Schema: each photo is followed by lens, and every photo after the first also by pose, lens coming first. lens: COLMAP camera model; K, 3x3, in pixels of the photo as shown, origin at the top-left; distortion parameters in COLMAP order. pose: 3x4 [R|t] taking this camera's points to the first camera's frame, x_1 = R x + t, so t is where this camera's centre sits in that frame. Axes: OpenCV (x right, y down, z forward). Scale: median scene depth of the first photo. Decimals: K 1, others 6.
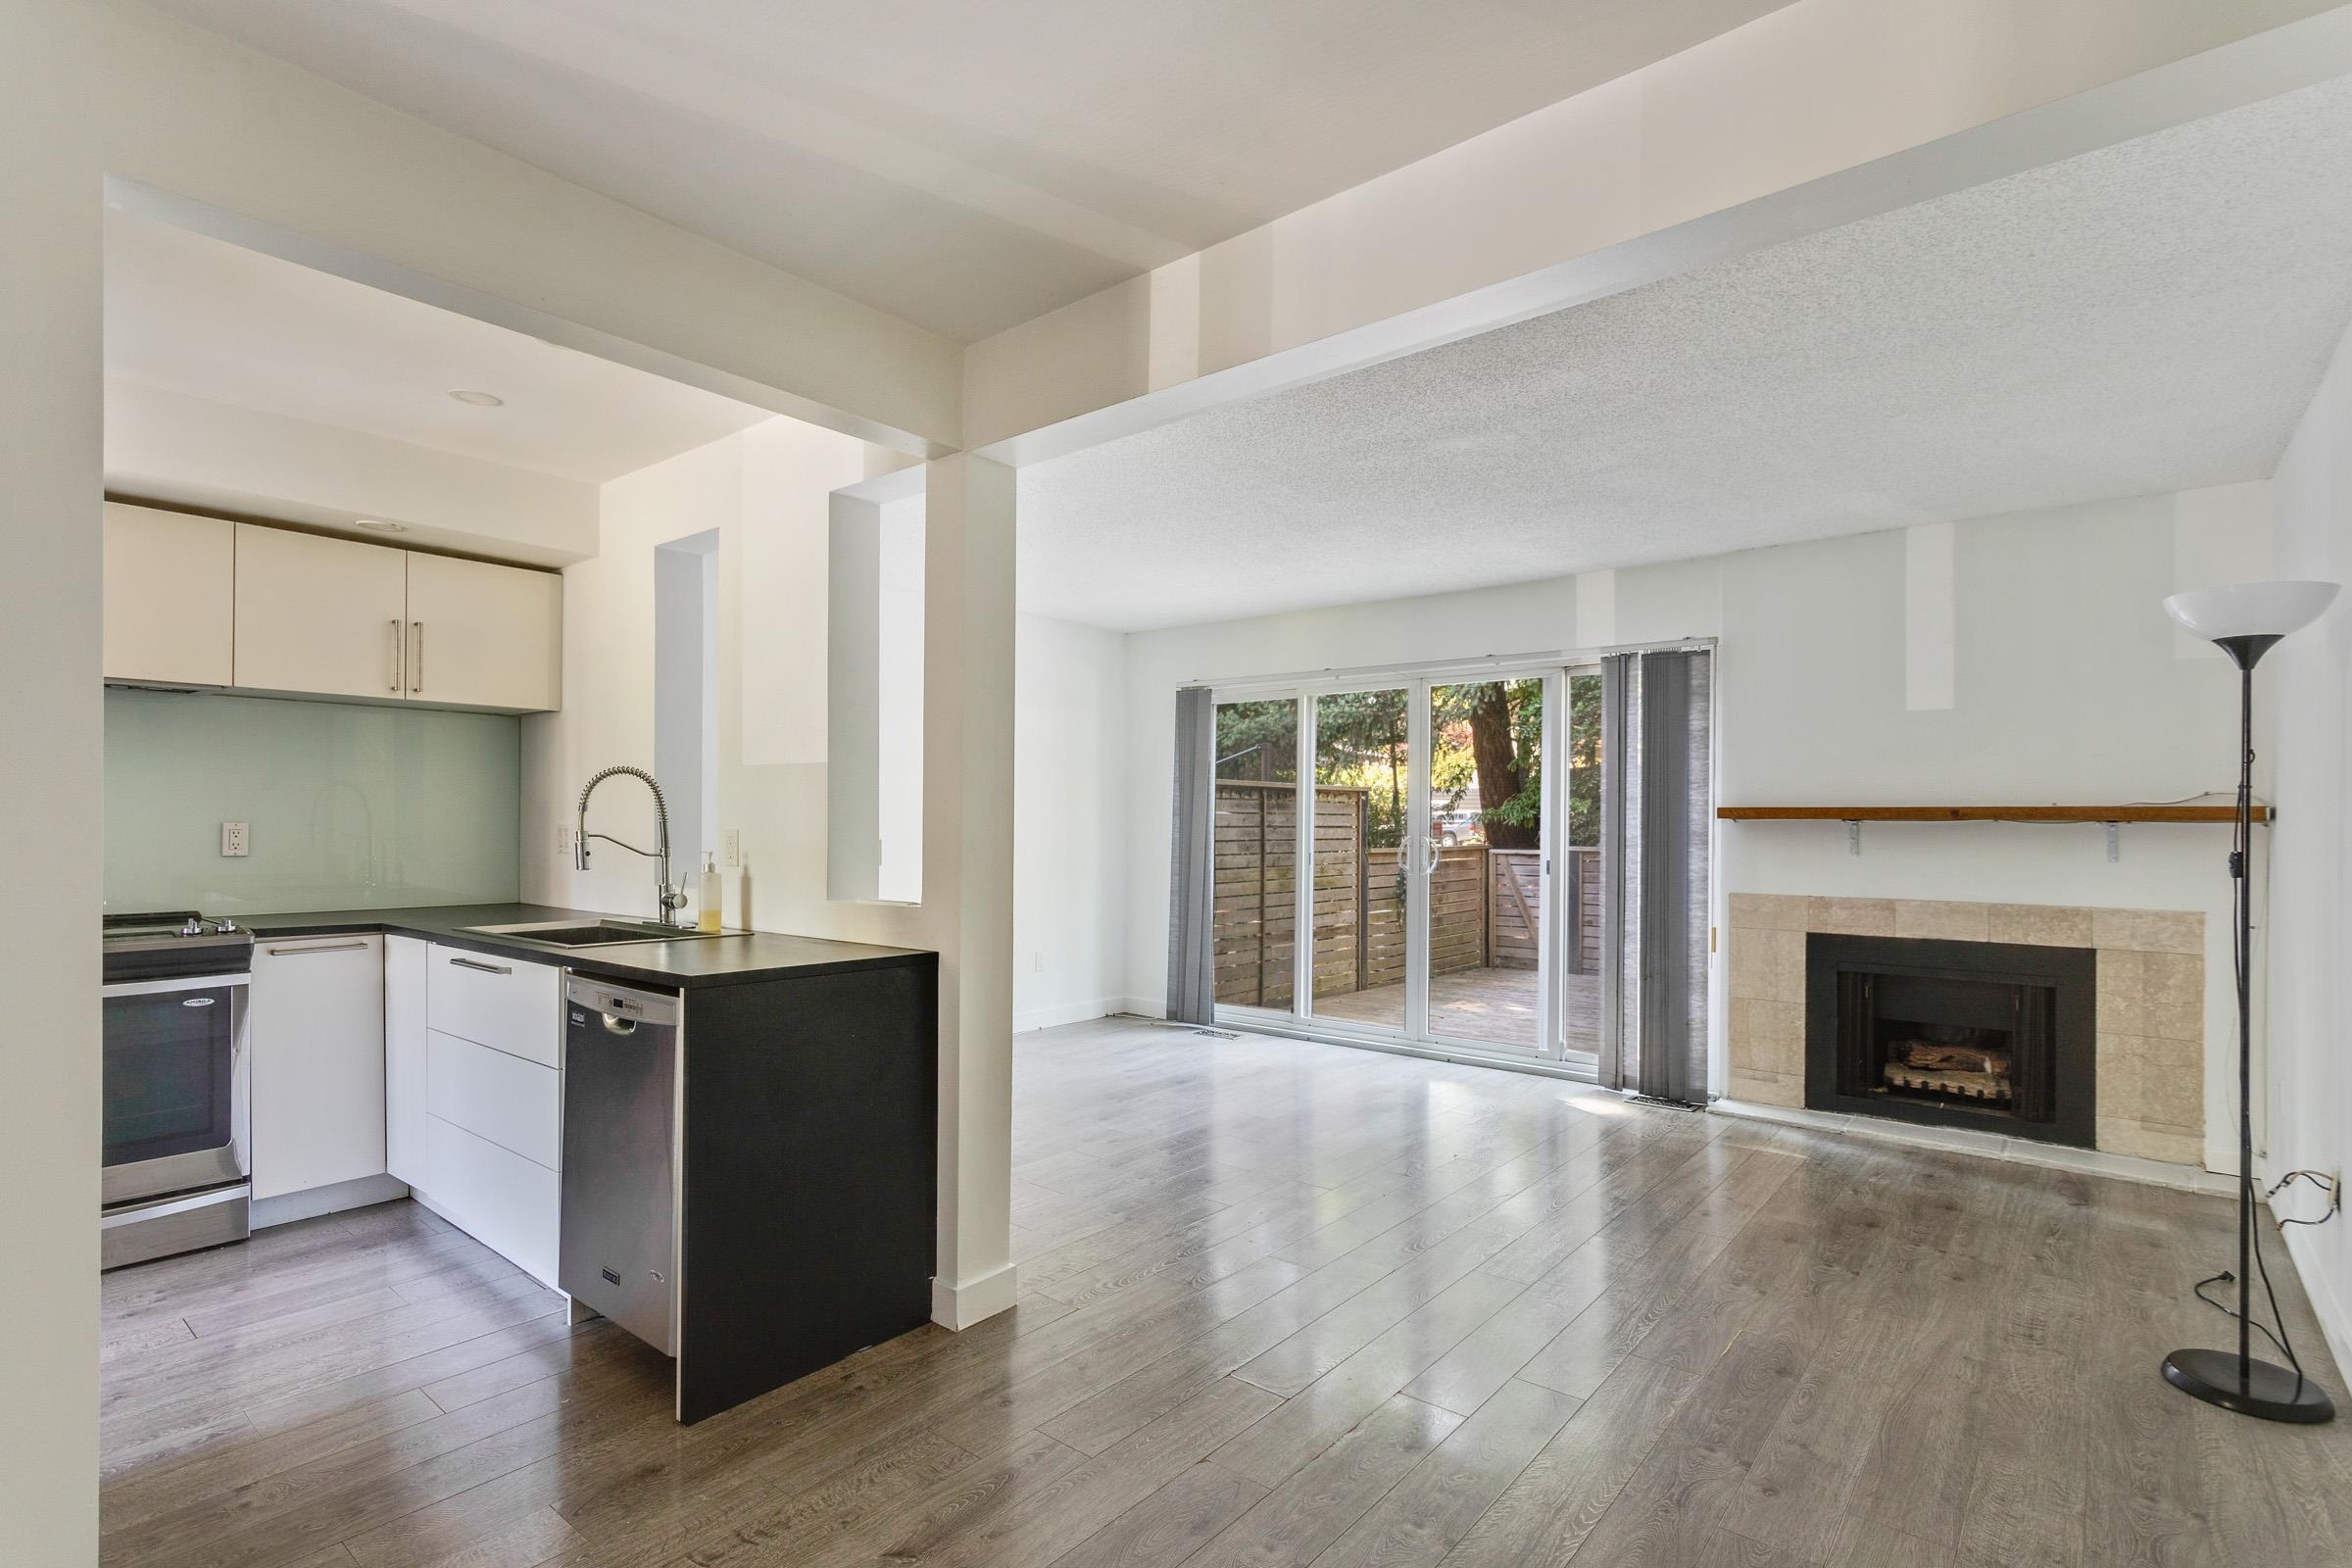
lens RADIAL K [[1129.6, 0, 1183.6], [0, 1129.6, 809.6], [0, 0, 1]] dist [0.004598, 0.000269]
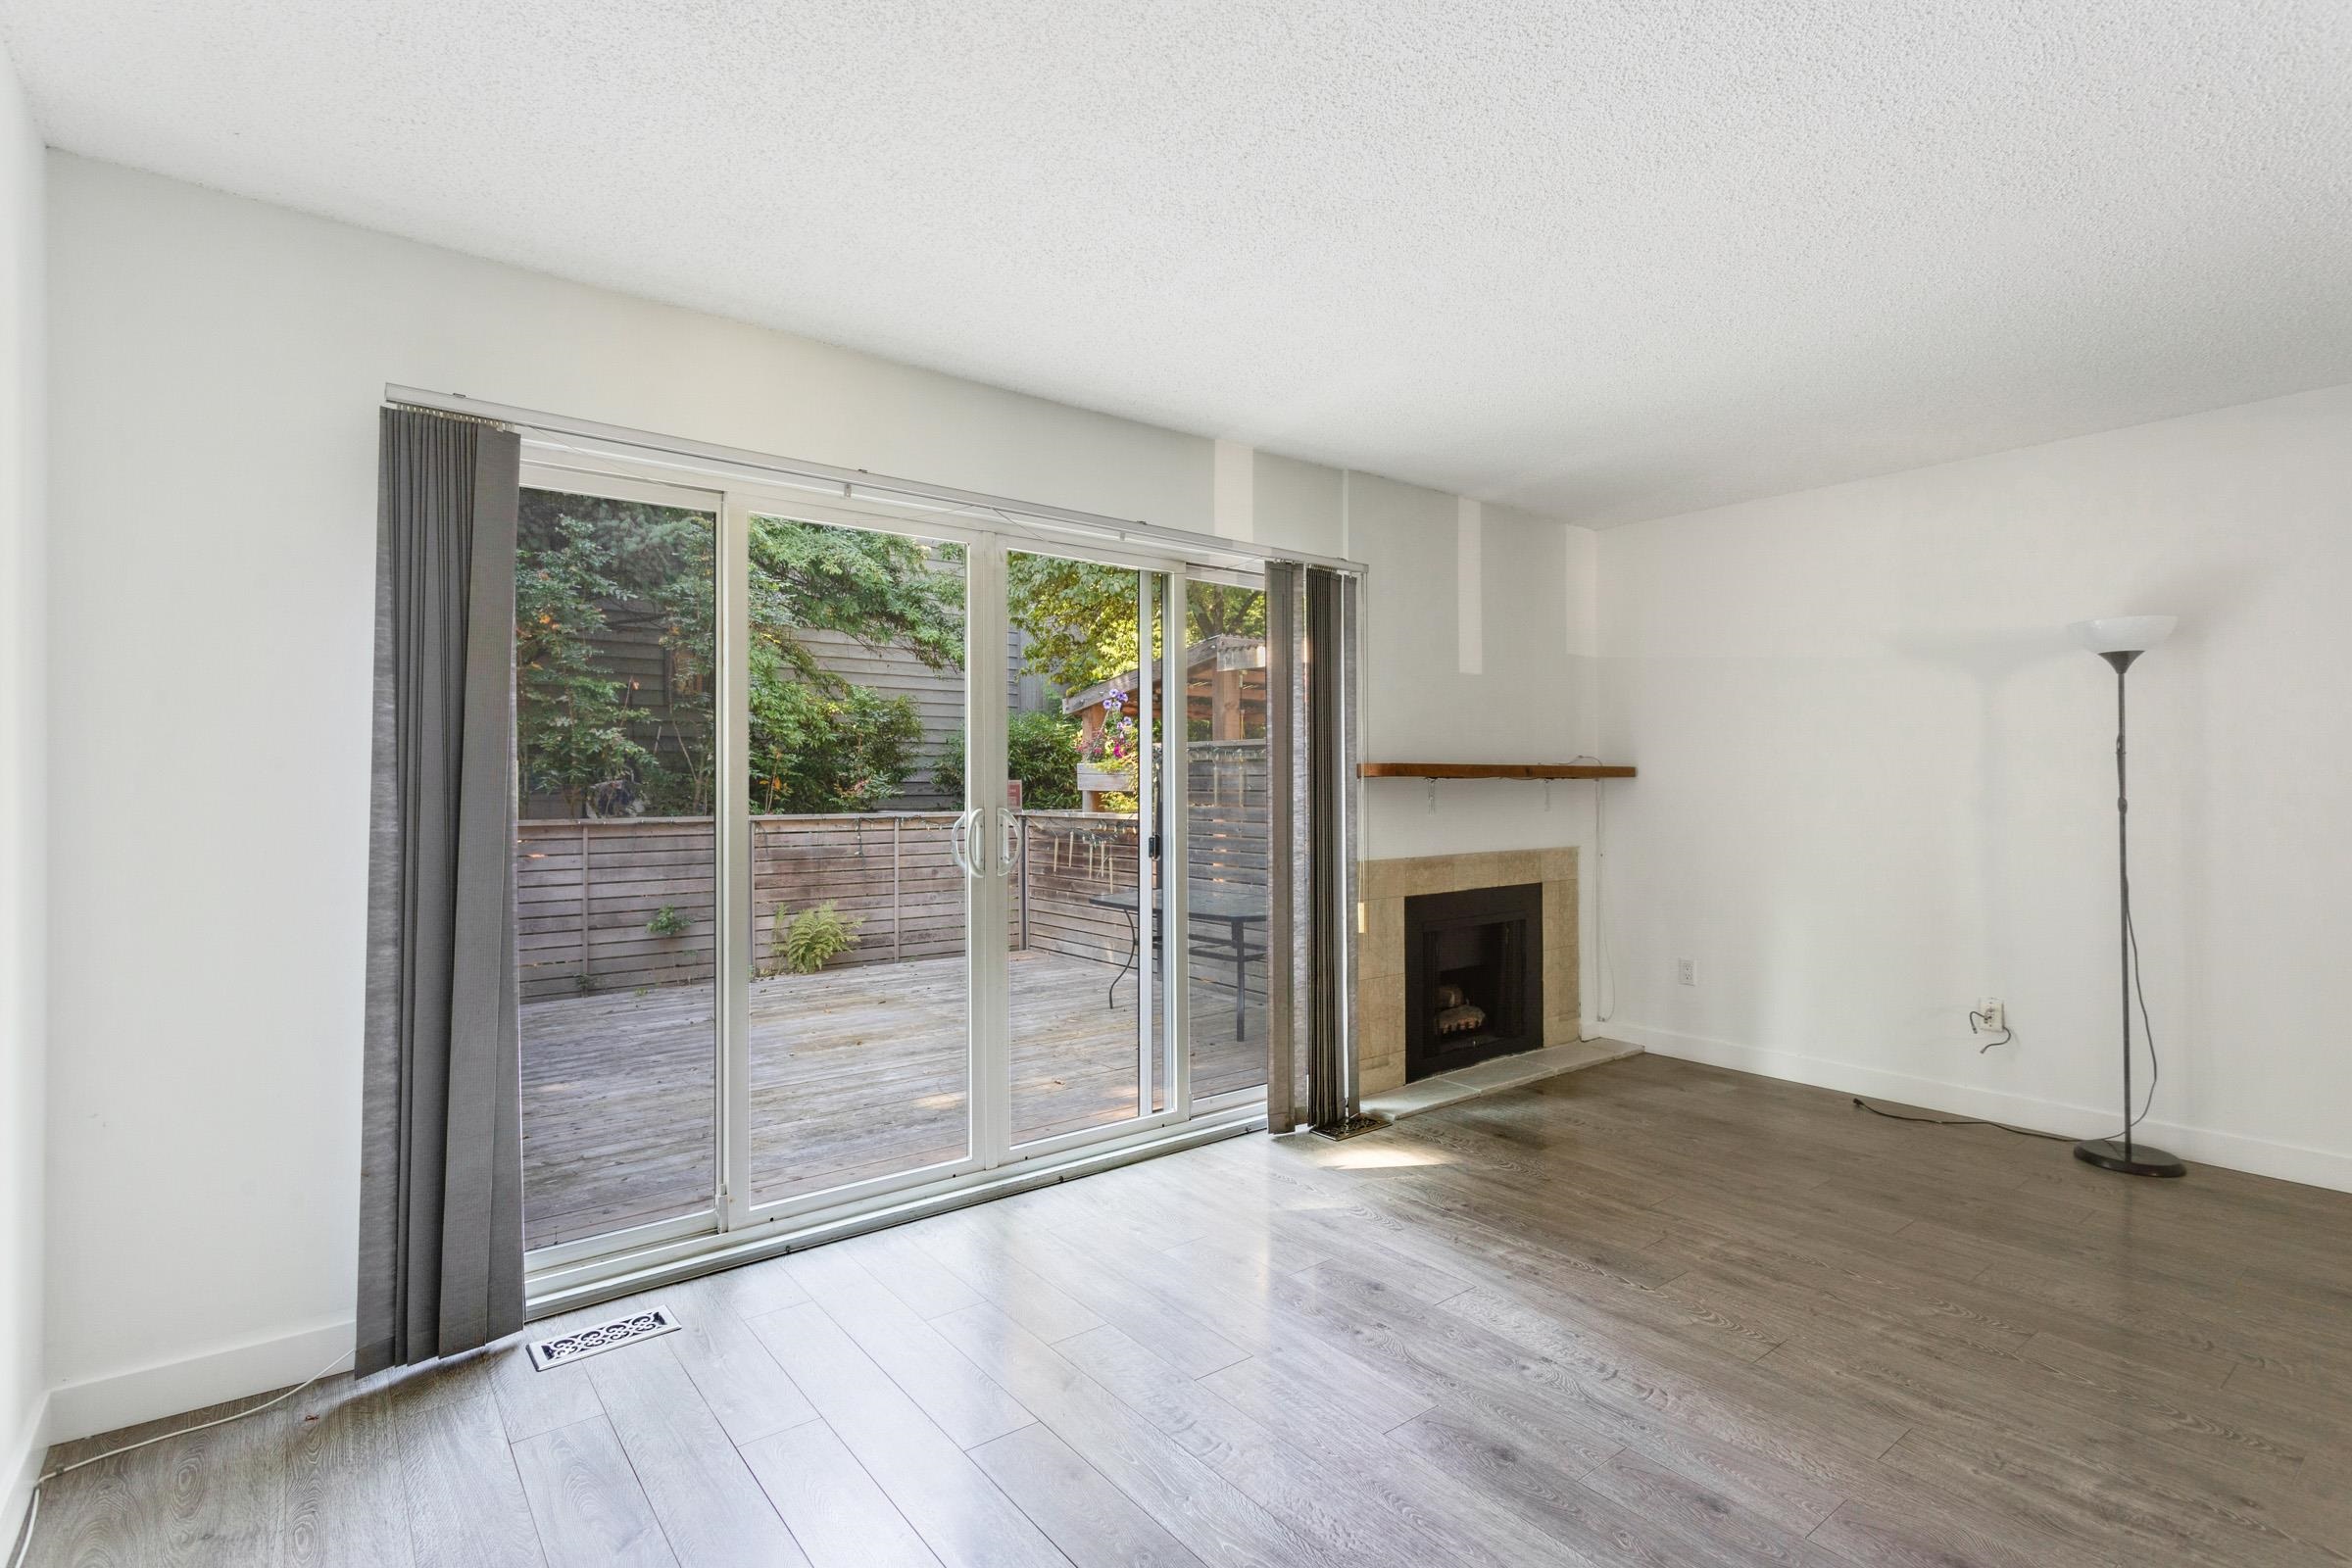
lens RADIAL K [[1129.6, 0, 1166.3], [0, 1129.6, 778.7], [0, 0, 1]] dist [0.004598, 0.000269]
pose [[0.223345, -0.001872, 0.974738, -0.601722], [-0.005523, 0.999980, 0.003186, 0.011949], [-0.974724, -0.006095, 0.223331, 1.442354]]
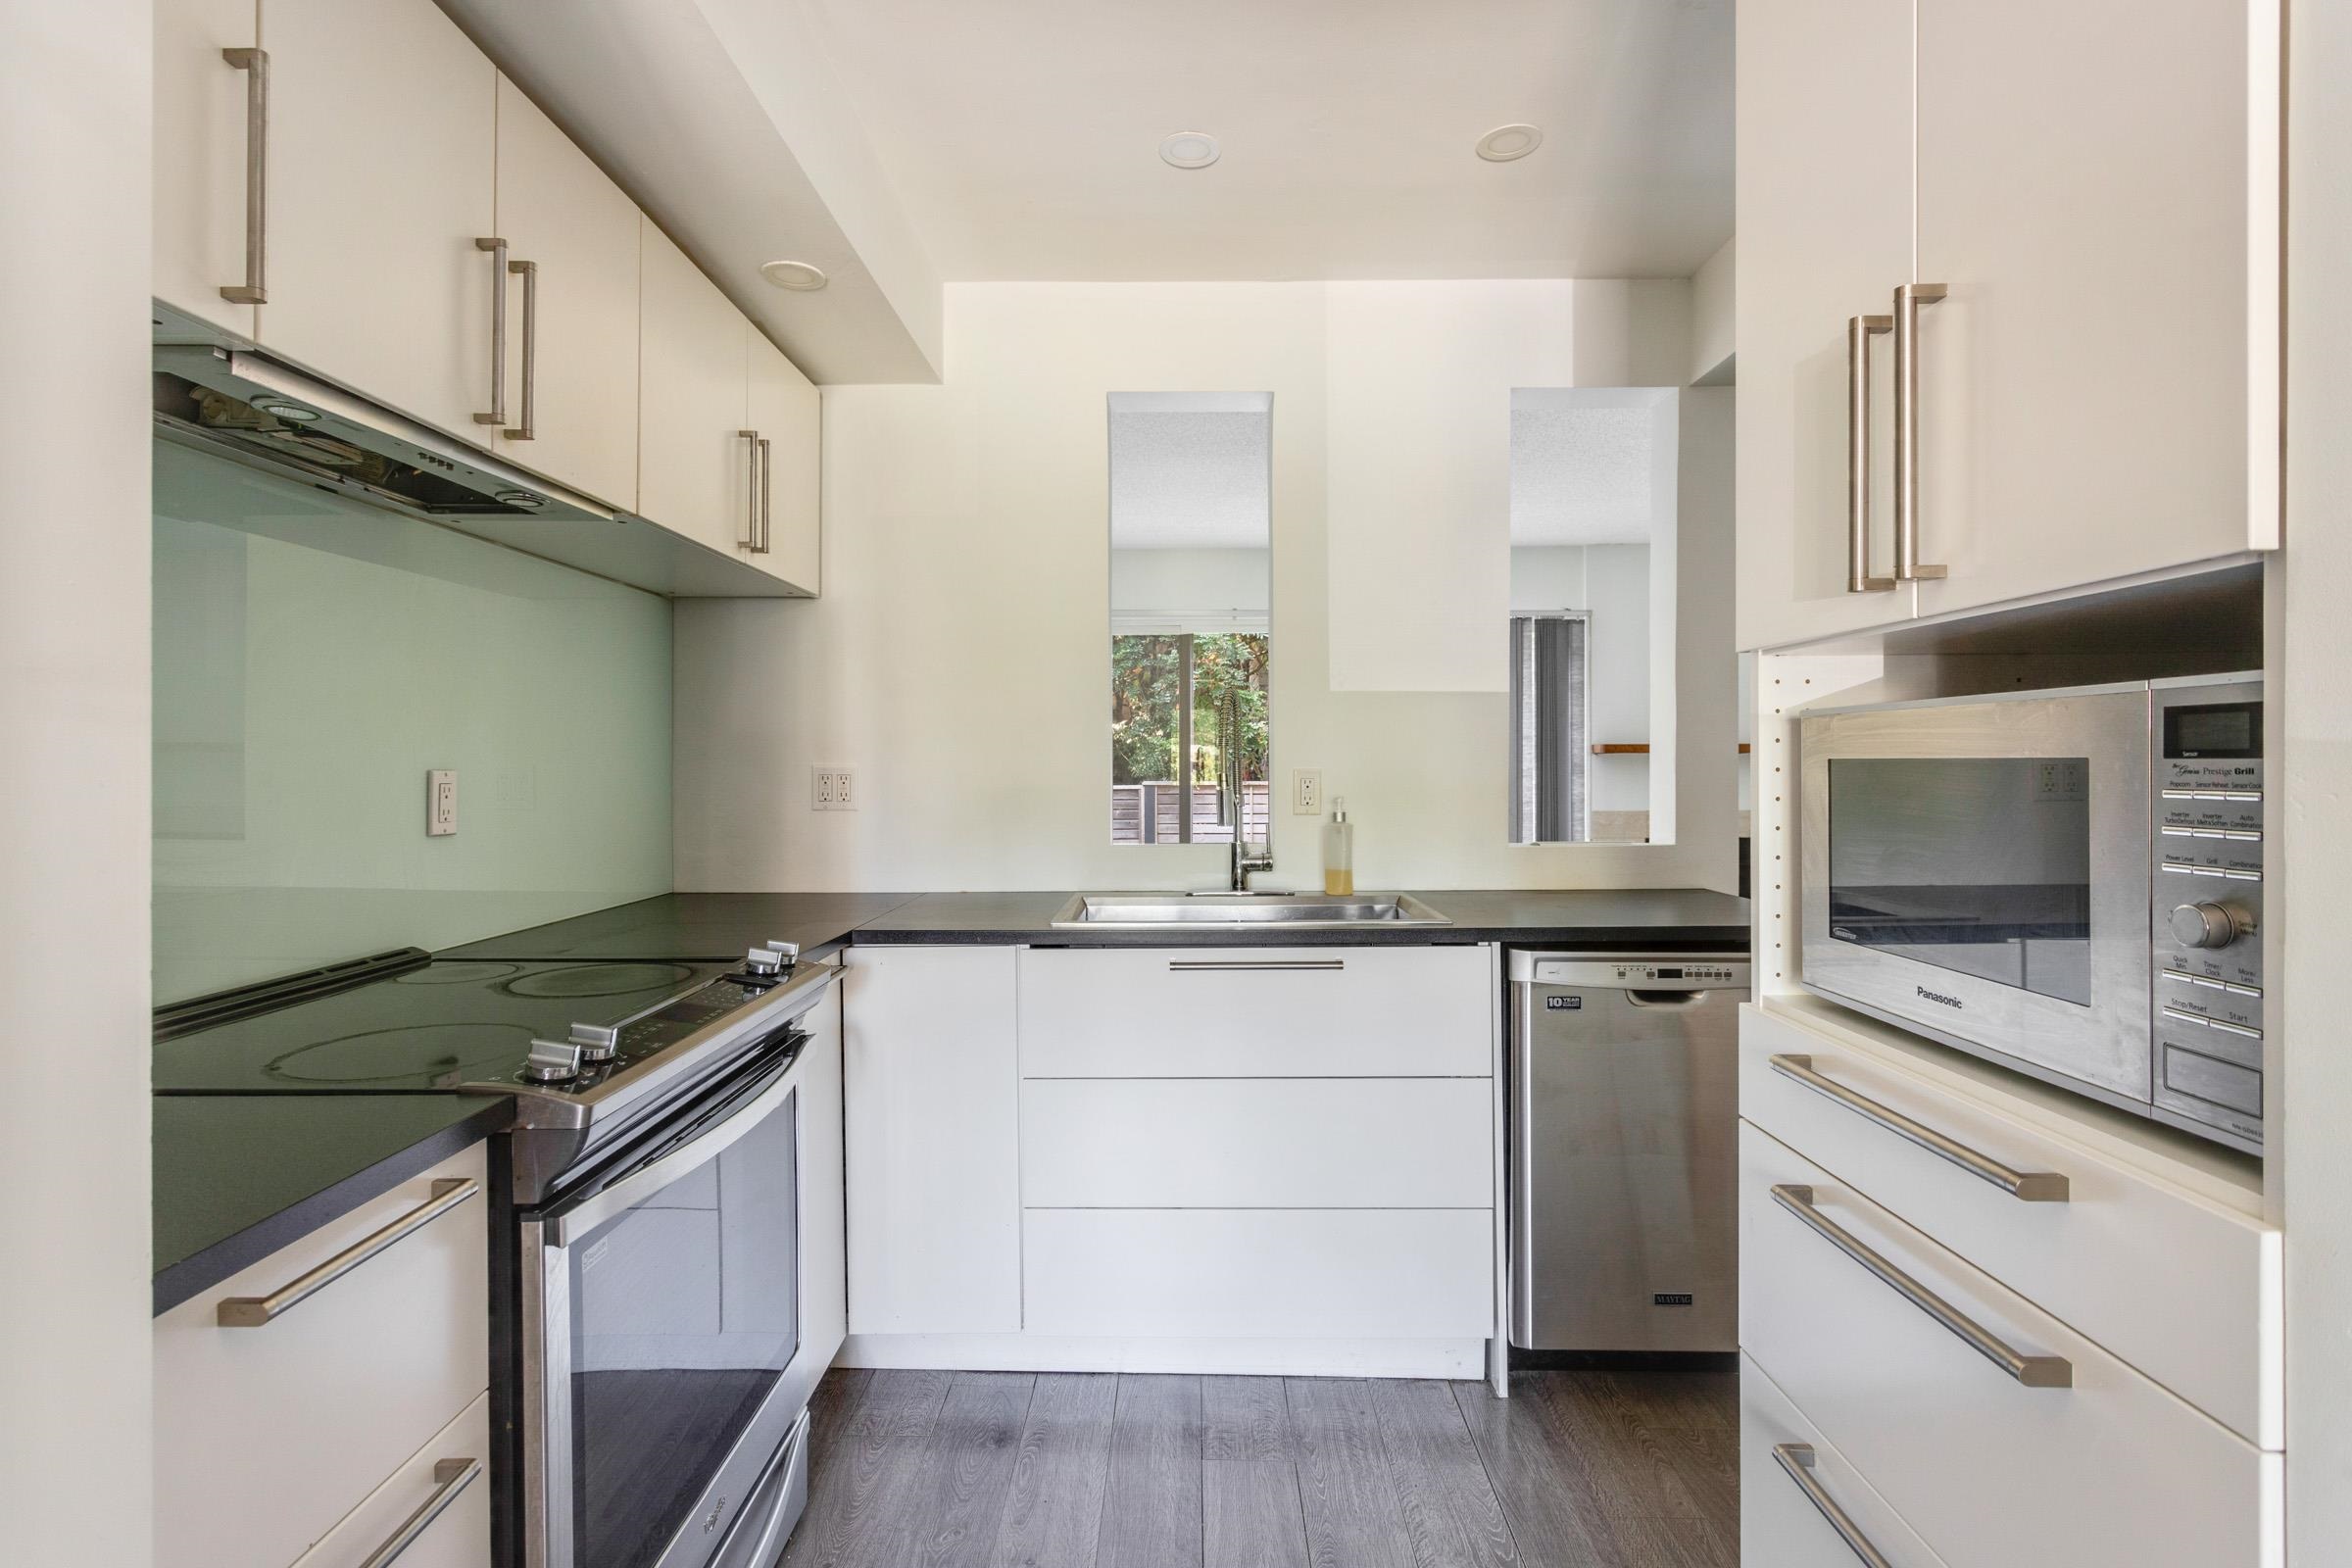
lens RADIAL K [[1129.6, 0, 1164.7], [0, 1129.6, 762.5], [0, 0, 1]] dist [0.004598, 0.000269]
pose [[0.780250, -0.008952, 0.625404, -1.056350], [0.000838, 0.999912, 0.013266, 0.001621], [-0.625467, -0.009827, 0.780188, 0.463667]]
